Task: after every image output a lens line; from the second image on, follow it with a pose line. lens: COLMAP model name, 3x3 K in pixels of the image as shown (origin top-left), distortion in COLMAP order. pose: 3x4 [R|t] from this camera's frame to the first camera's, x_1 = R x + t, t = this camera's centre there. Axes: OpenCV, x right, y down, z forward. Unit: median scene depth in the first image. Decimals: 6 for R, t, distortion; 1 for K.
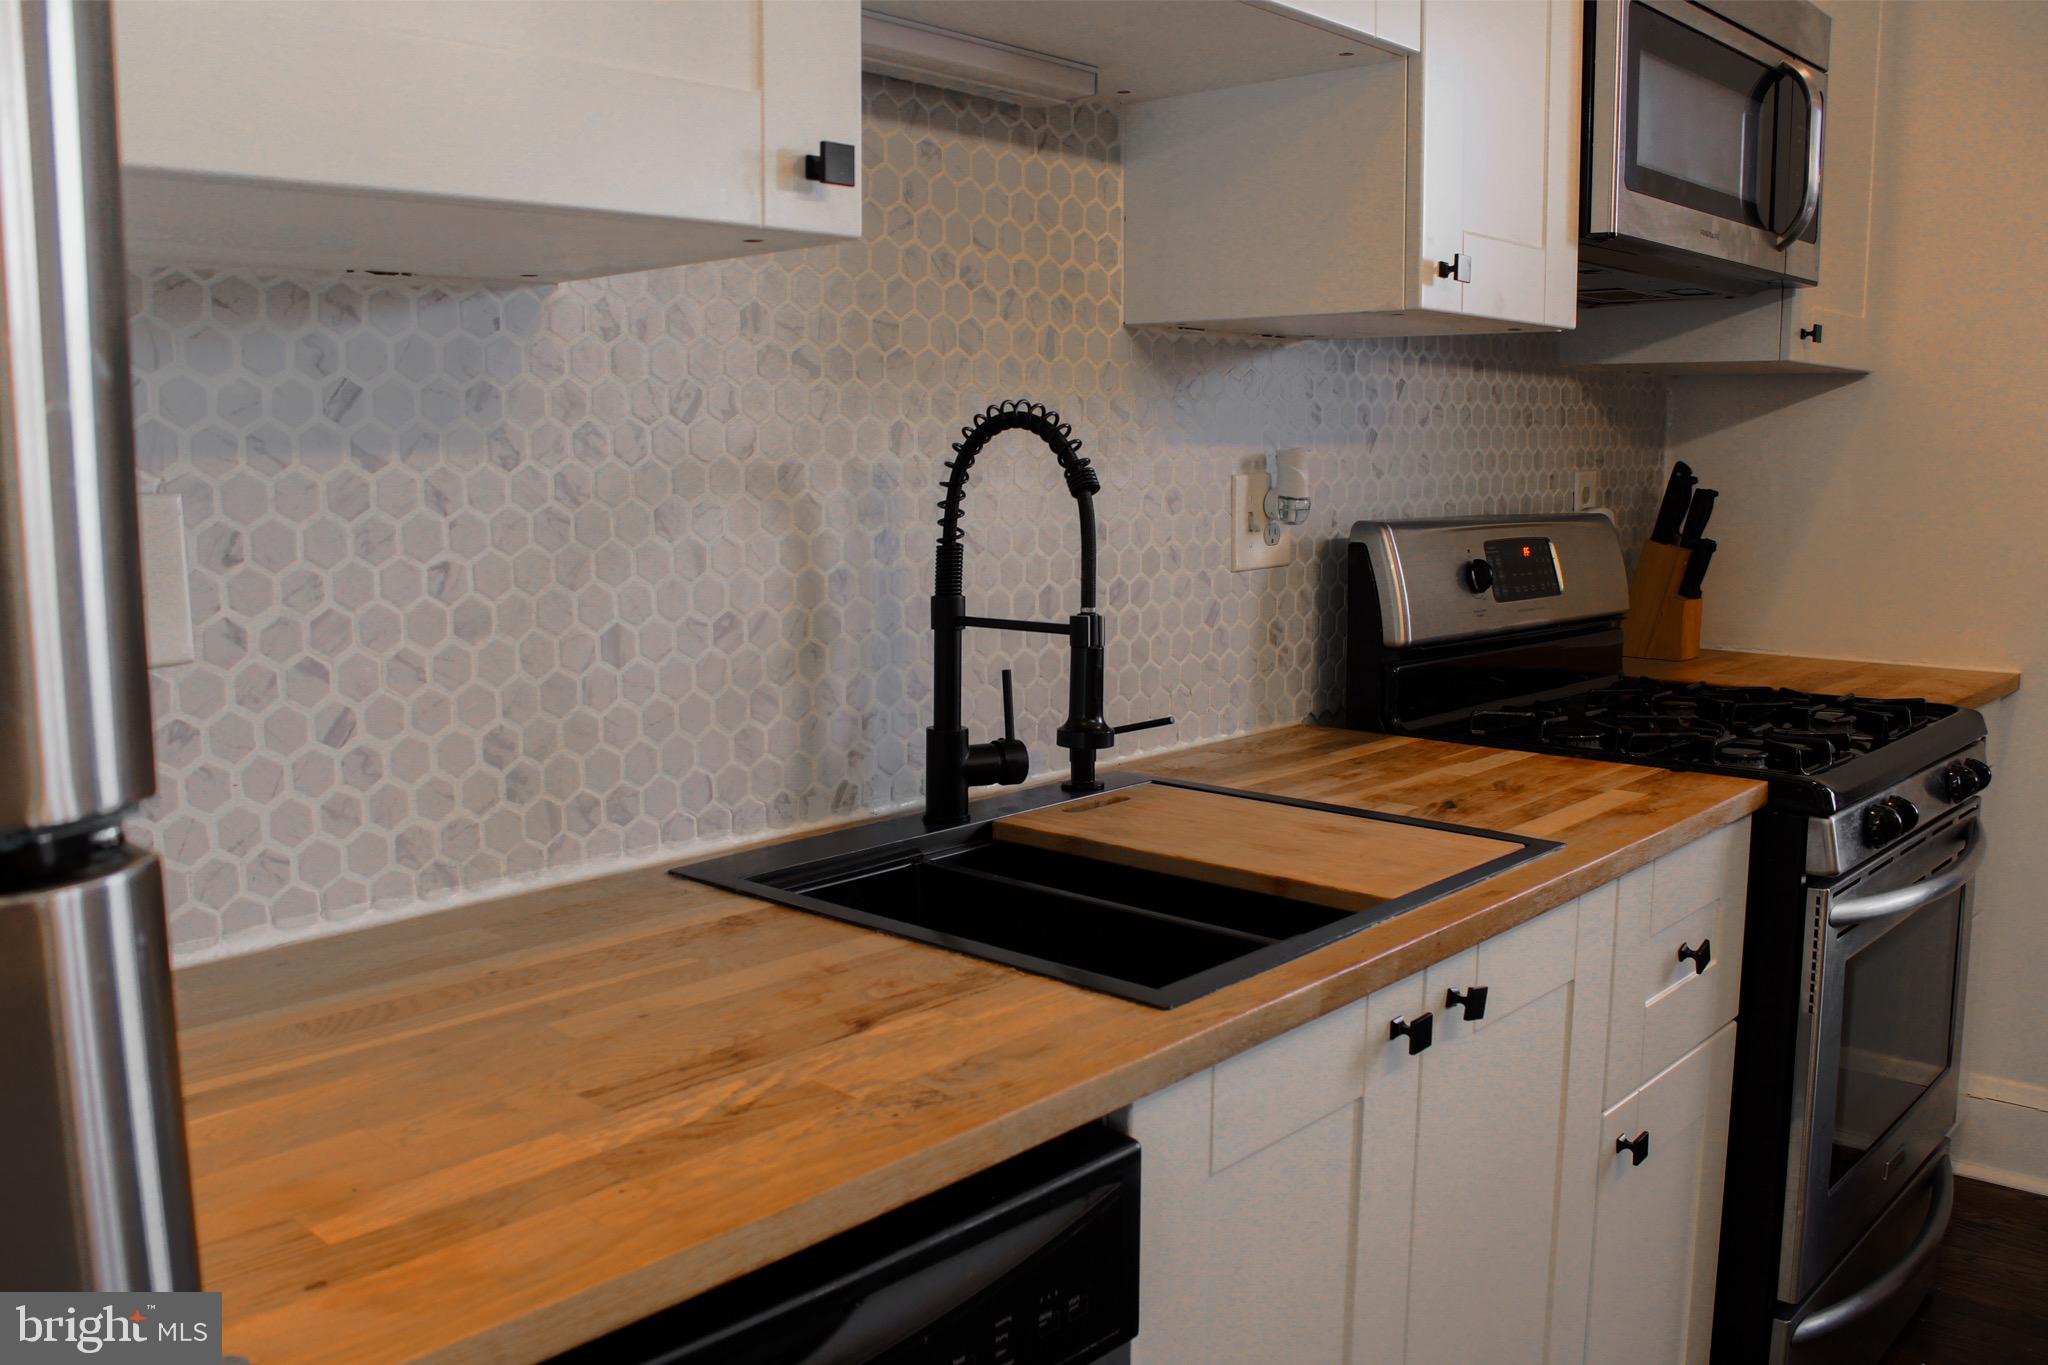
lens RADIAL K [[1754.8, 0, 1024.8], [0, 1754.8, 687.2], [0, 0, 1]] dist [-0.140720, 0.109510]
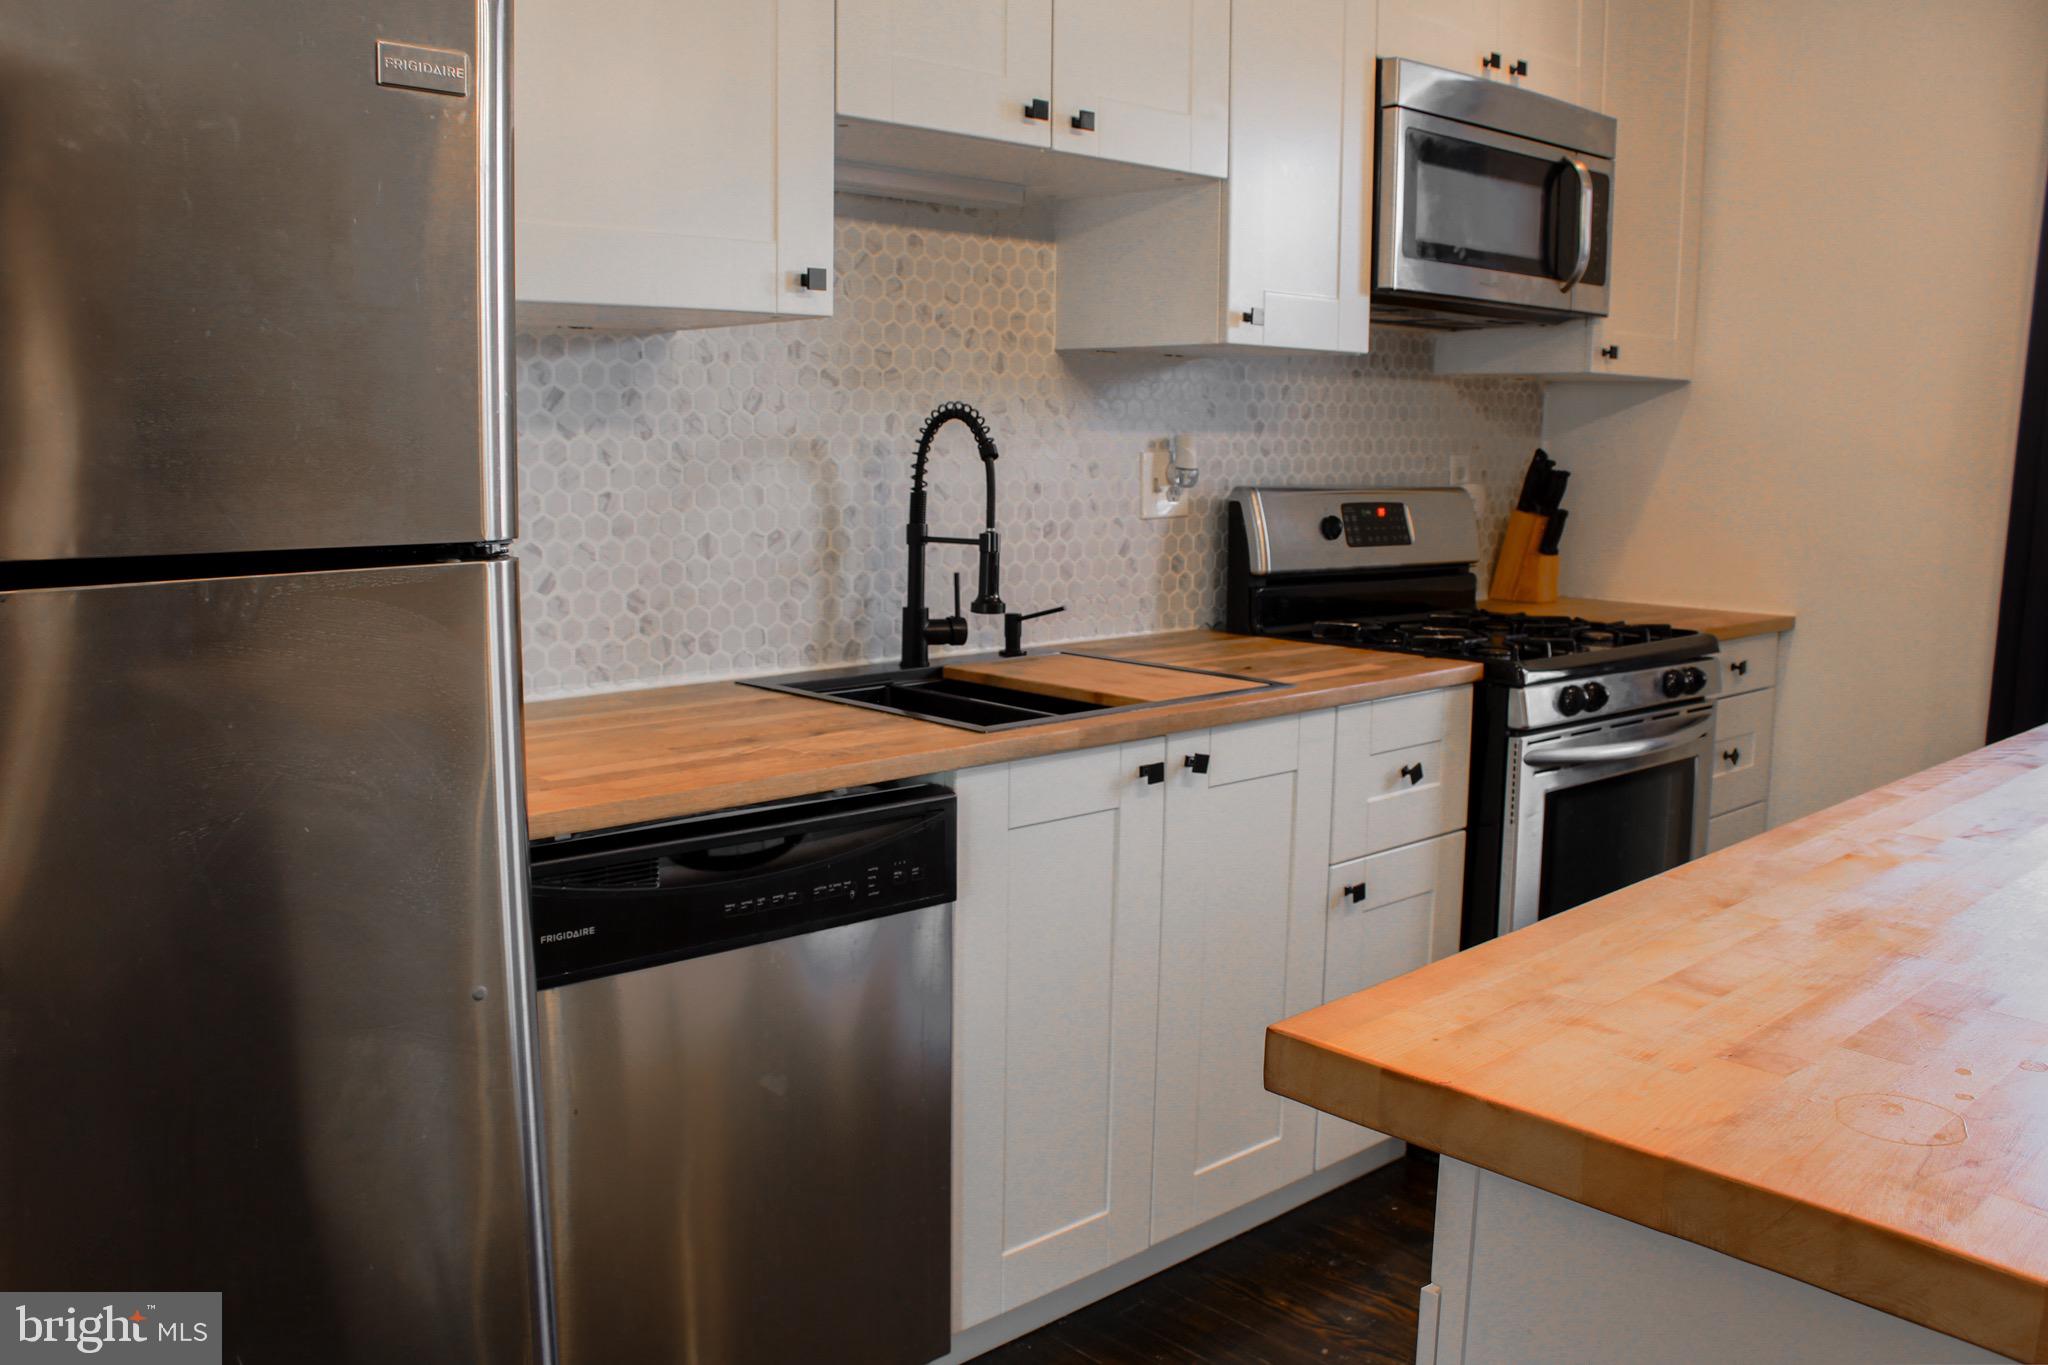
lens RADIAL K [[1754.8, 0, 1020.9], [0, 1754.8, 675.3], [0, 0, 1]] dist [-0.140720, 0.109510]
pose [[0.996101, 0.023014, -0.085164, 0.185881], [-0.022992, 0.999735, 0.001244, 0.080283], [0.085170, 0.000719, 0.996366, -0.568140]]
